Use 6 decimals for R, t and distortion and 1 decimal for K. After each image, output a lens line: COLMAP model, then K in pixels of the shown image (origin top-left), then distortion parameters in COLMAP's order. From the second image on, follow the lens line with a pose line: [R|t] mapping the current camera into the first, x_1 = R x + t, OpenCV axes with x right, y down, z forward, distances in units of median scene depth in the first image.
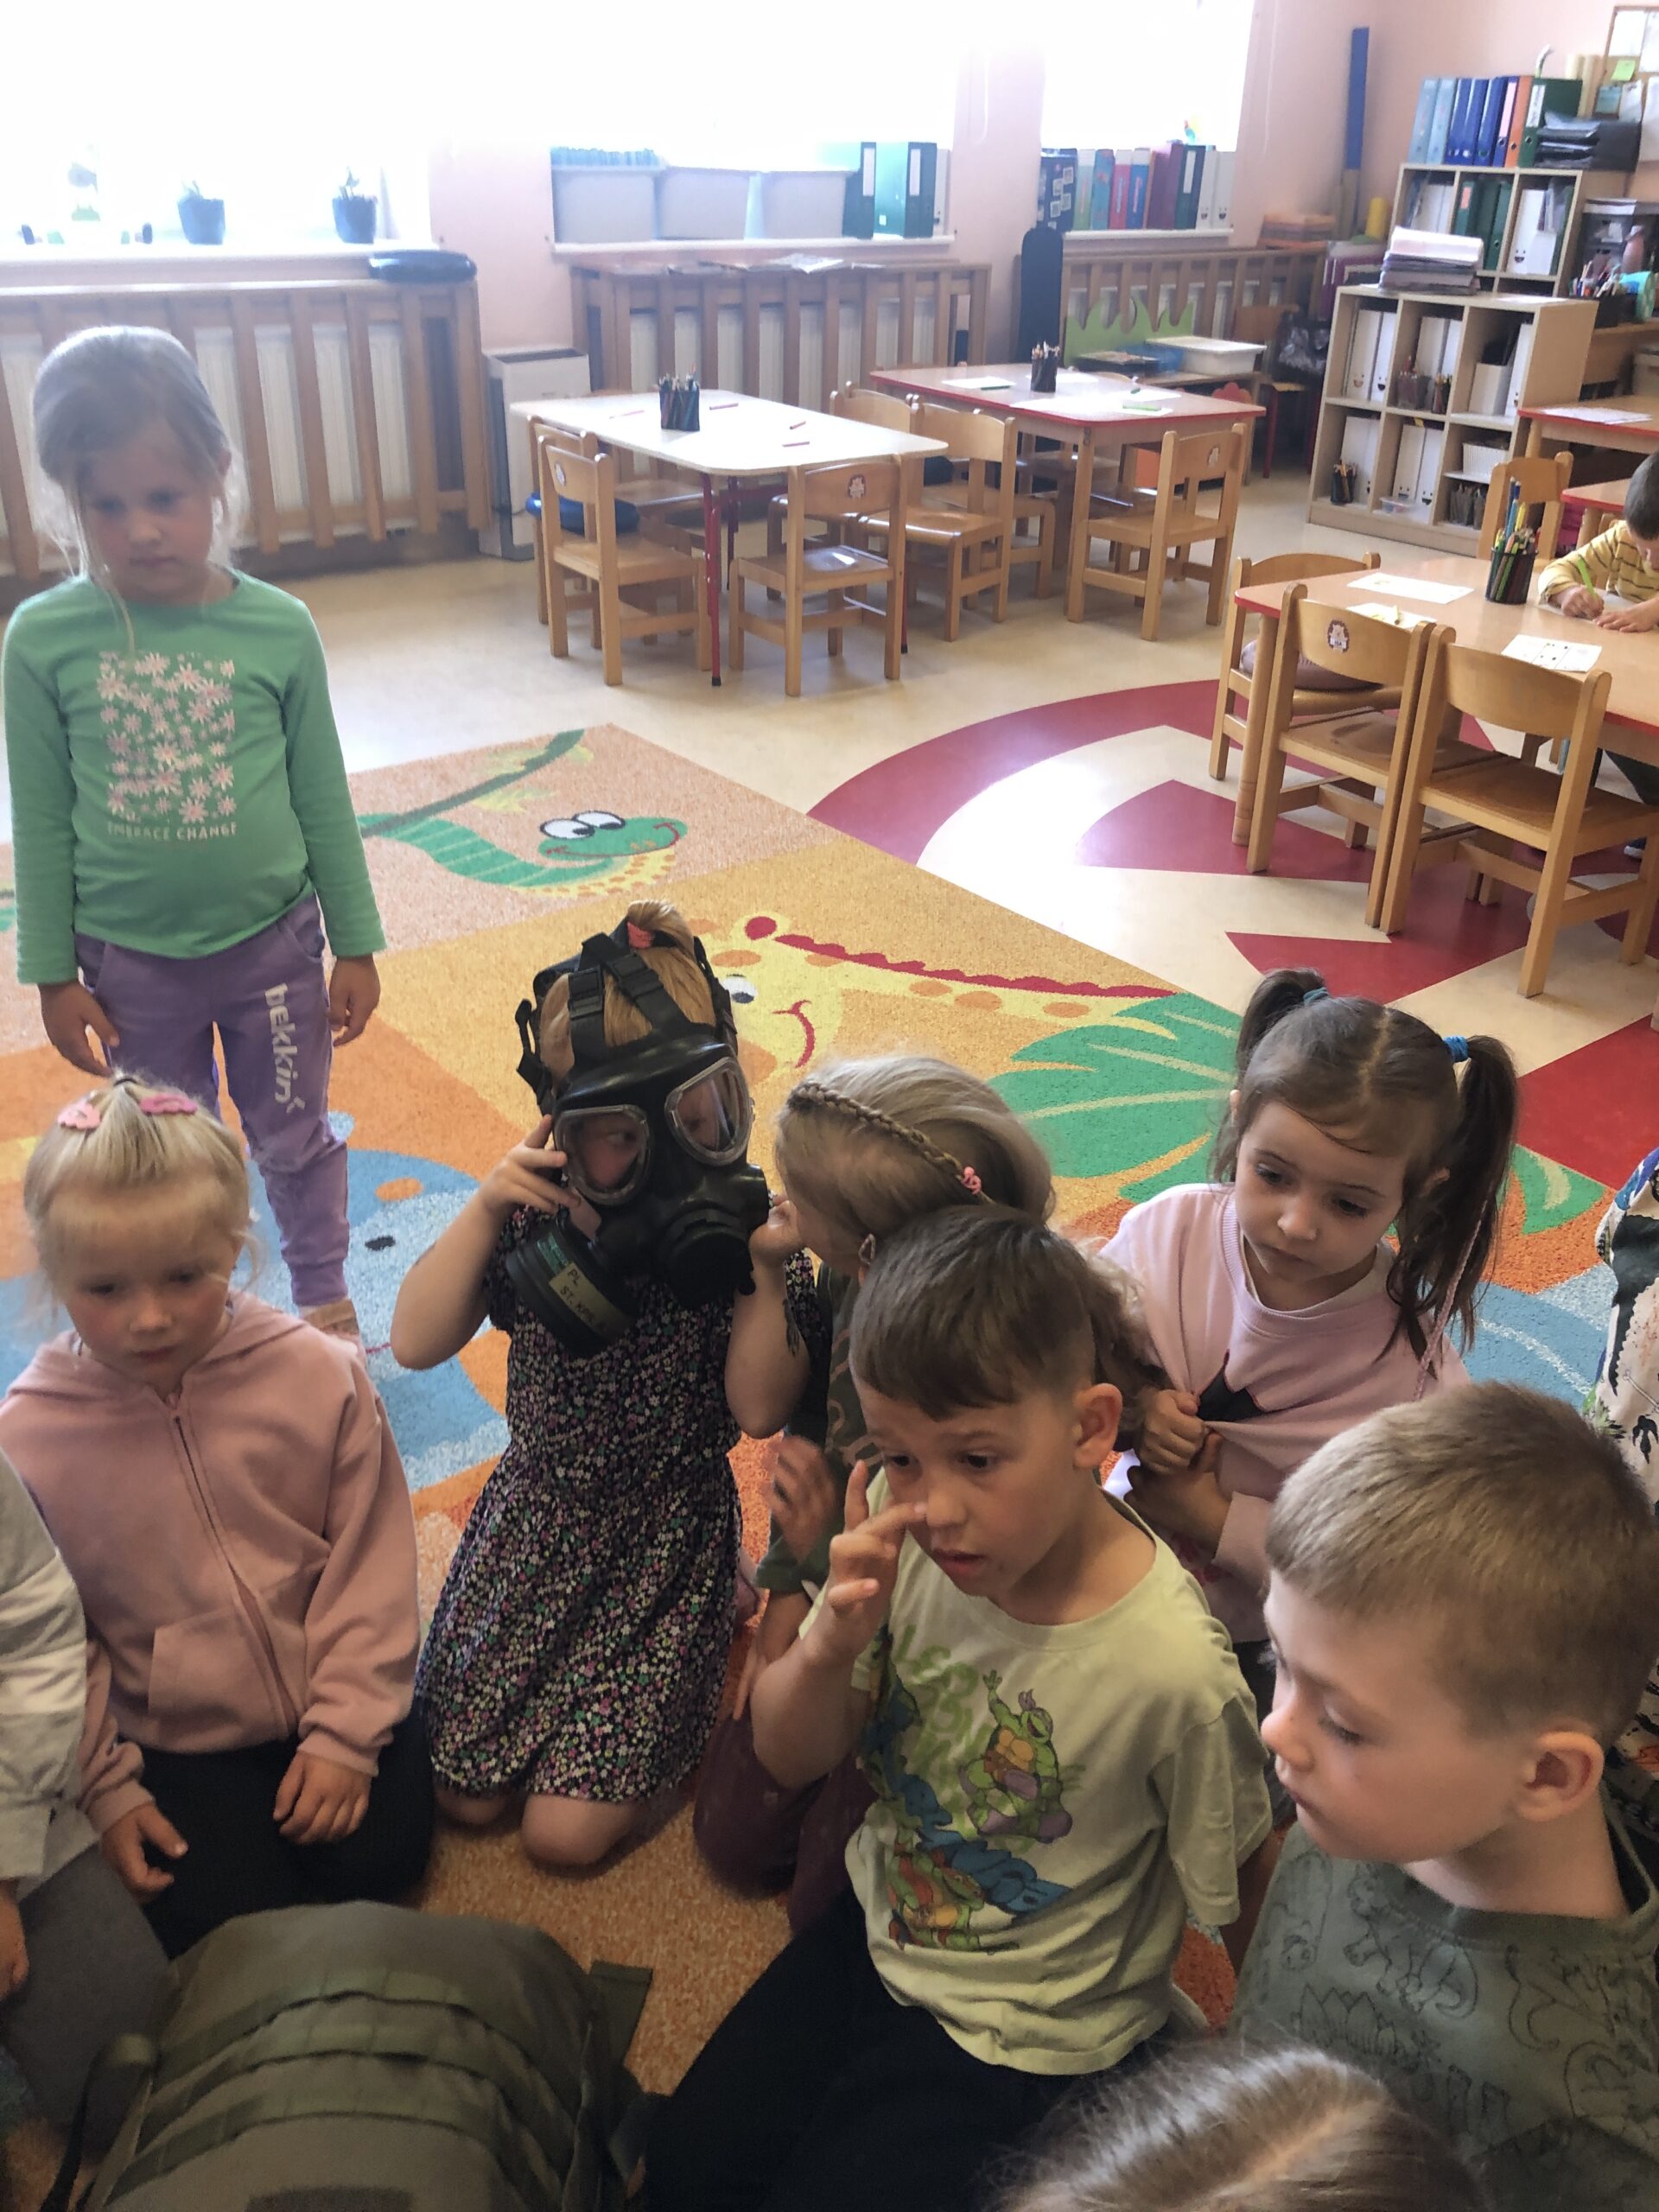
lens RADIAL K [[1783.8, 0, 829.5], [0, 1783.8, 1106.0], [0, 0, 1]] dist [-0.002412, -0.005760]
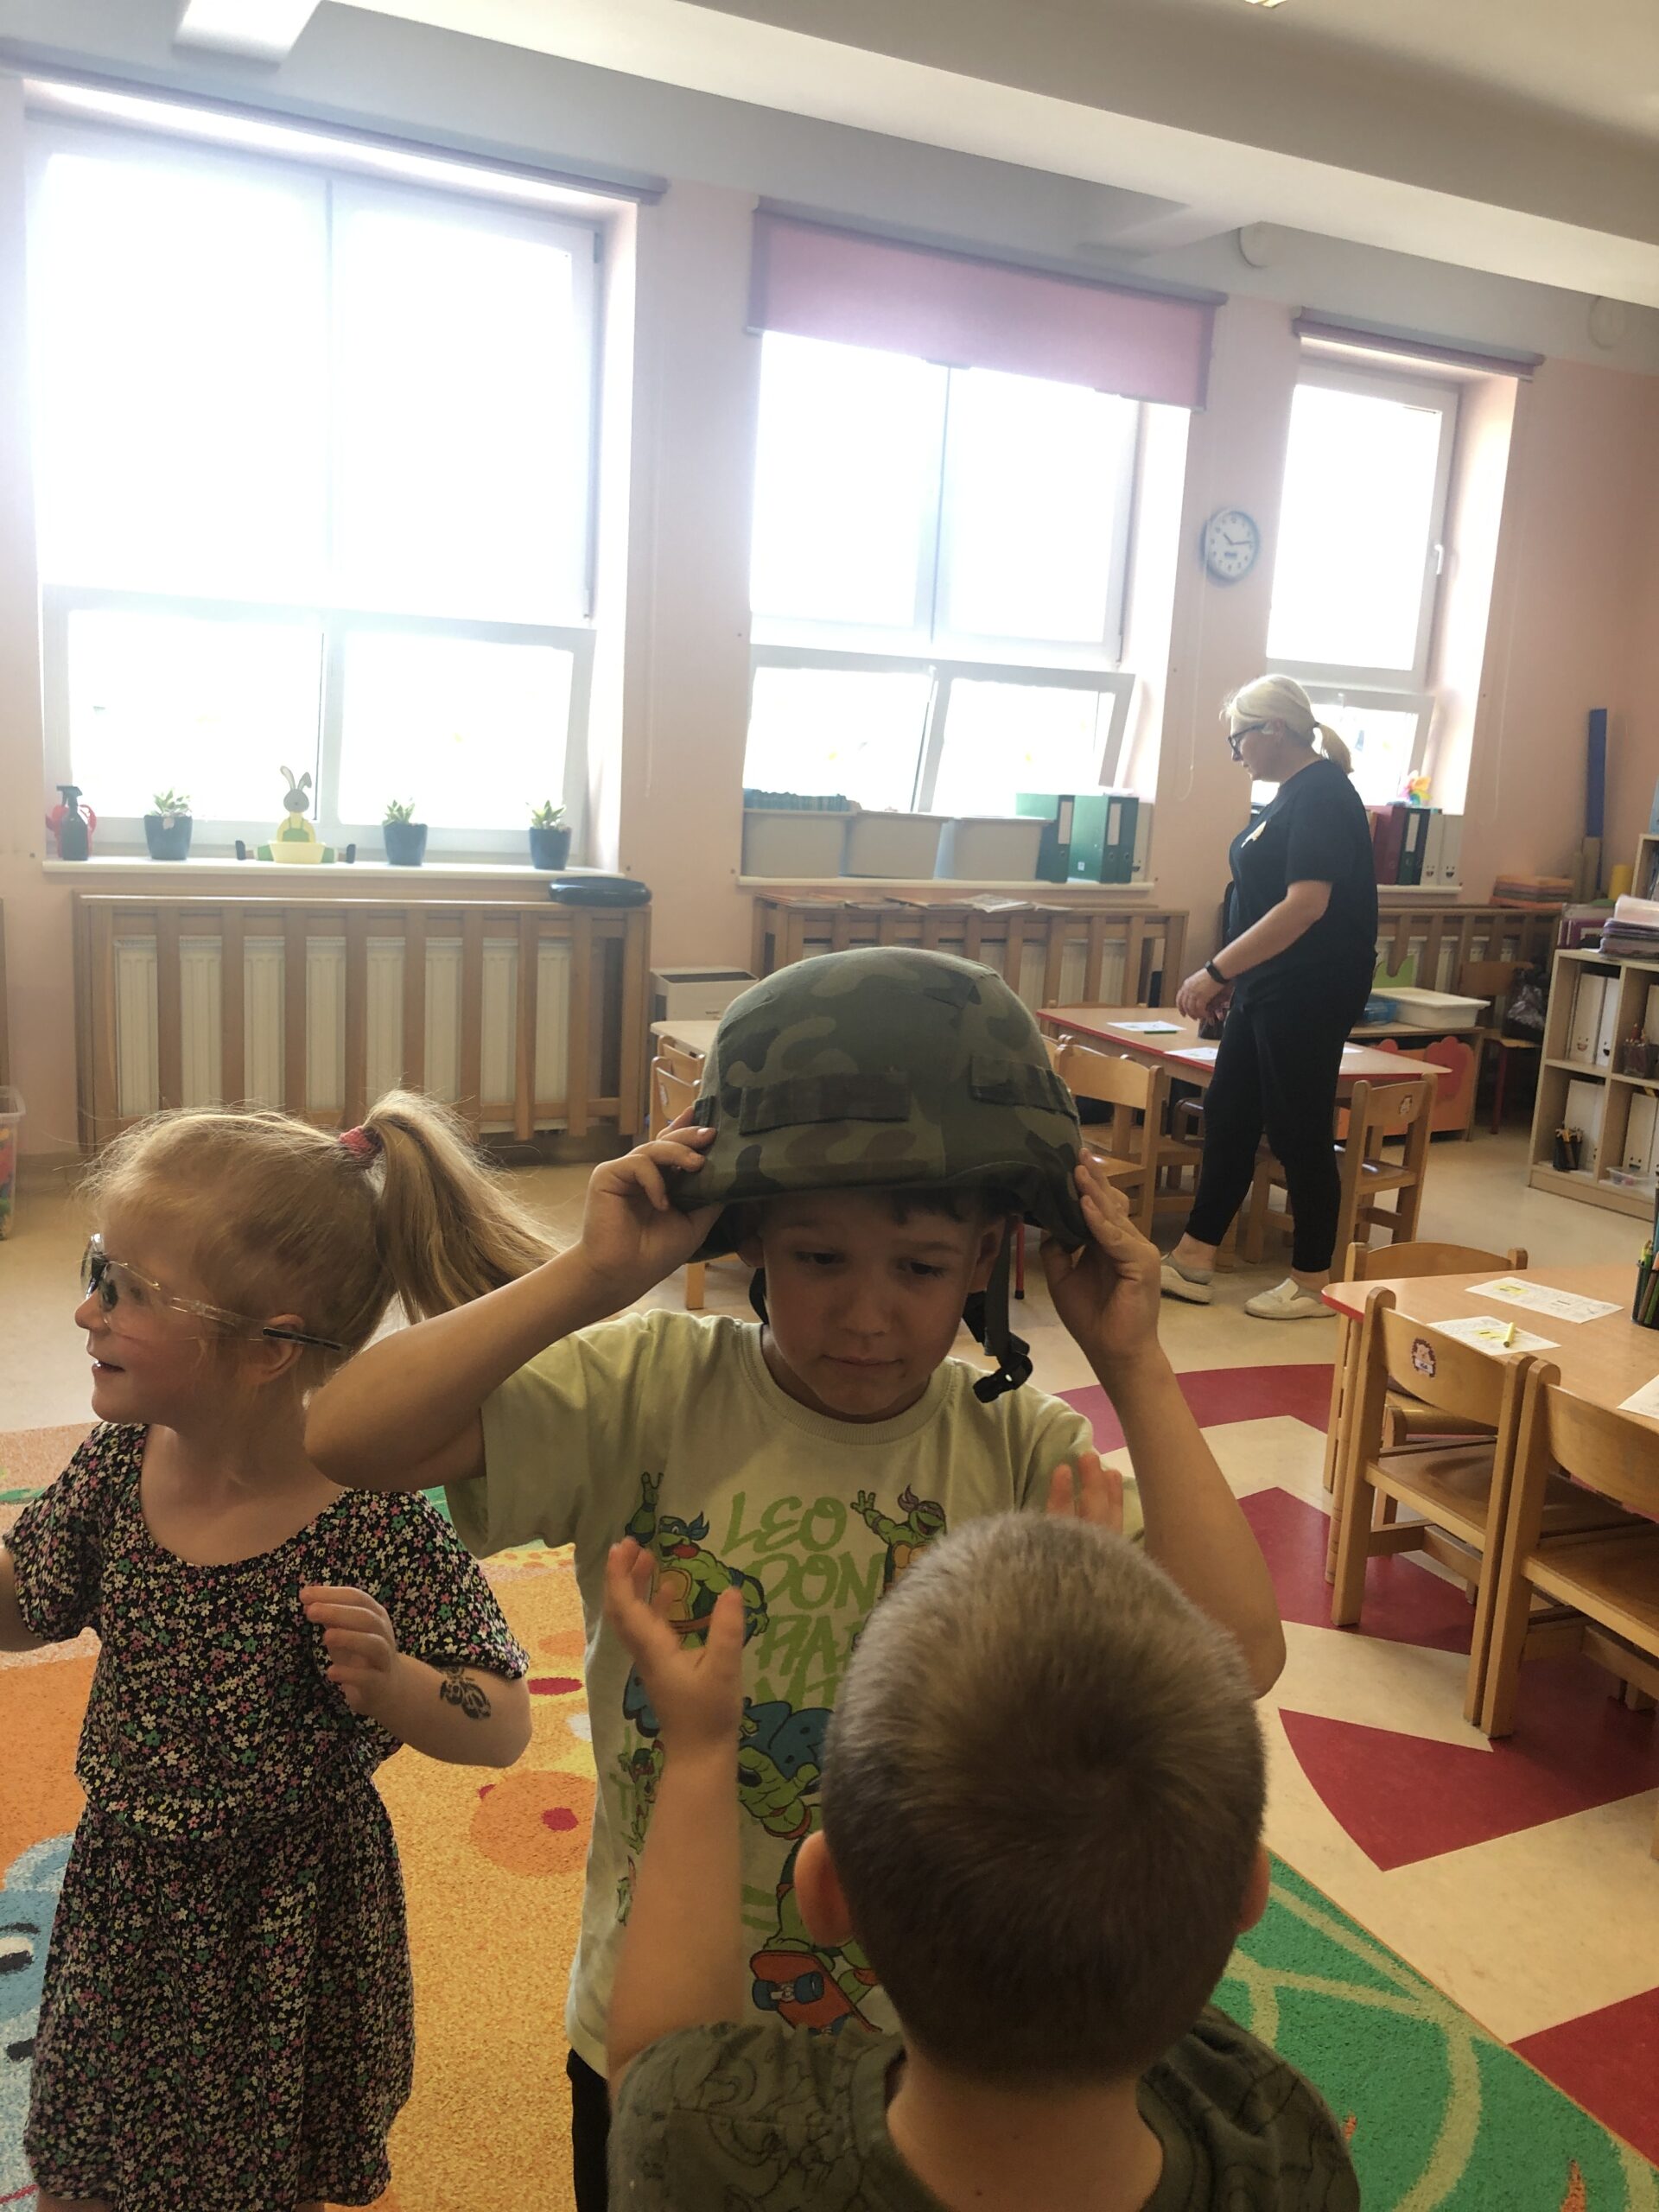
lens RADIAL K [[1783.8, 0, 829.5], [0, 1783.8, 1106.0], [0, 0, 1]] dist [-0.002412, -0.005760]
pose [[0.978884, 0.065497, -0.193640, 0.097276], [-0.122309, 0.946669, -0.298091, -0.054131], [0.163789, 0.315481, 0.934690, 0.083117]]
